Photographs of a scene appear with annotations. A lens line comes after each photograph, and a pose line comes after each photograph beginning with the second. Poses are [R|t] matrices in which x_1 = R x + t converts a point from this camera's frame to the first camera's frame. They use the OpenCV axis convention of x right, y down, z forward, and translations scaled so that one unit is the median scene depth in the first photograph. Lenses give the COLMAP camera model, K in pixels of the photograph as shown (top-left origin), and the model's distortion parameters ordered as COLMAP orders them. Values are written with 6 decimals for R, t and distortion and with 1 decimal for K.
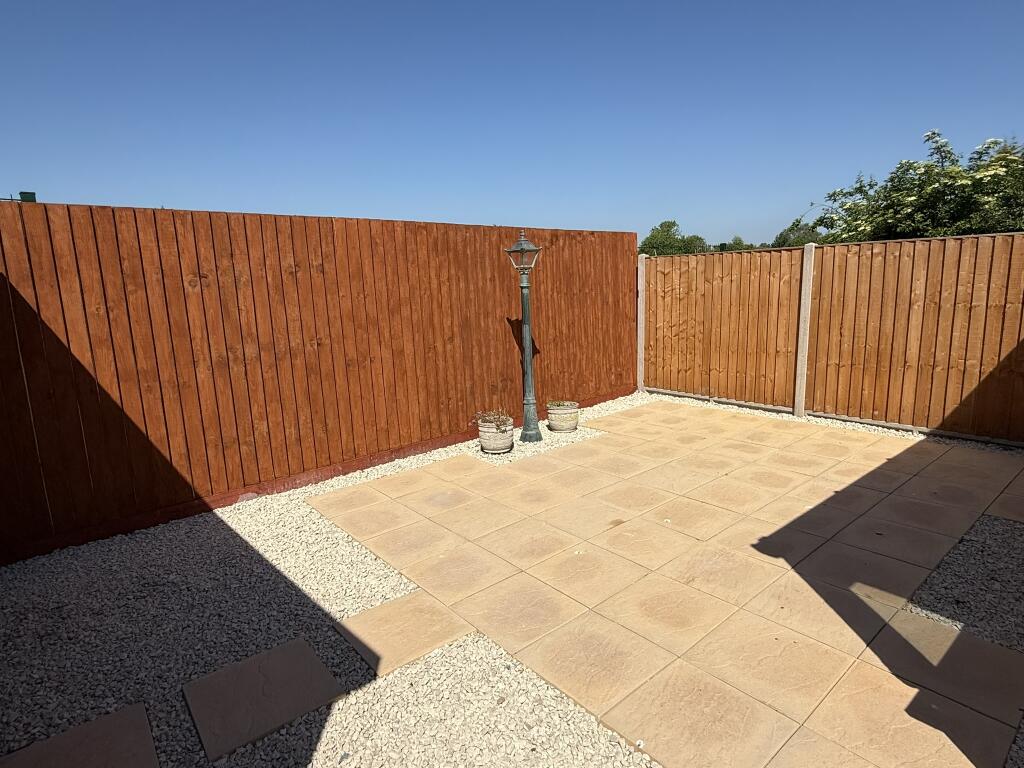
lens RADIAL K [[571.9, 0, 513.7], [0, 571.9, 383.1], [0, 0, 1]] dist [0.000563, -0.000306]
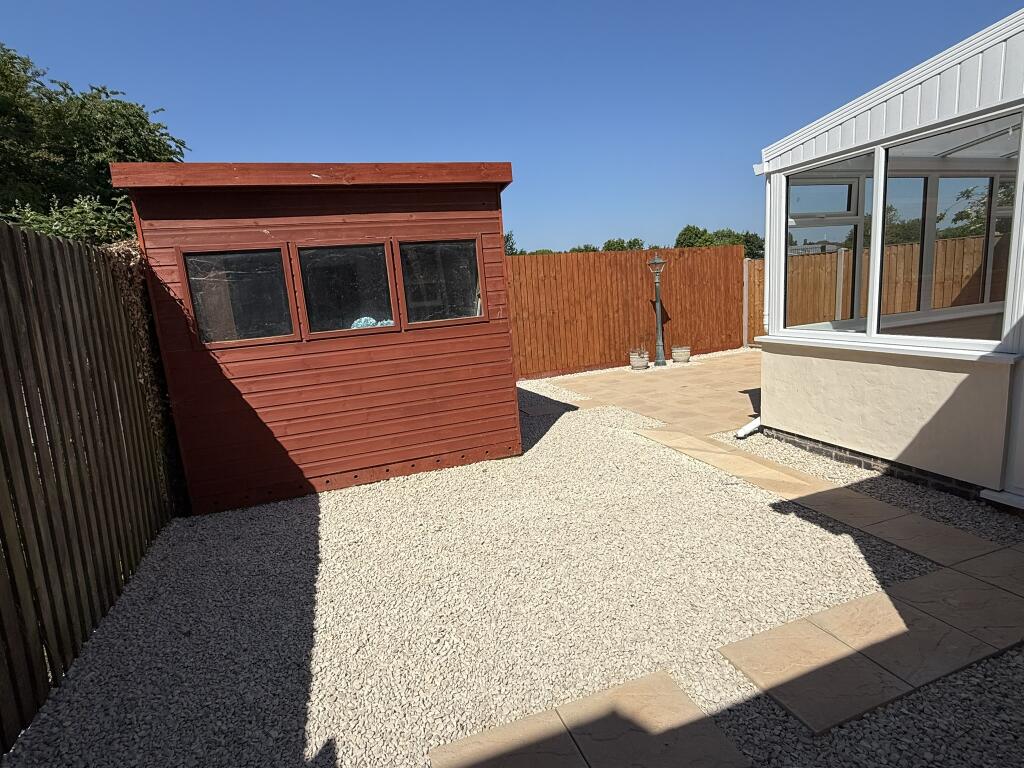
lens RADIAL K [[535.2, 0, 511.9], [0, 535.2, 385.5], [0, 0, 1]] dist [-0.001510, -0.000045]
pose [[0.937600, 0.026627, -0.346696, 0.188909], [-0.021116, 0.999584, 0.019664, 0.145167], [0.347075, -0.011116, 0.937772, -0.812575]]
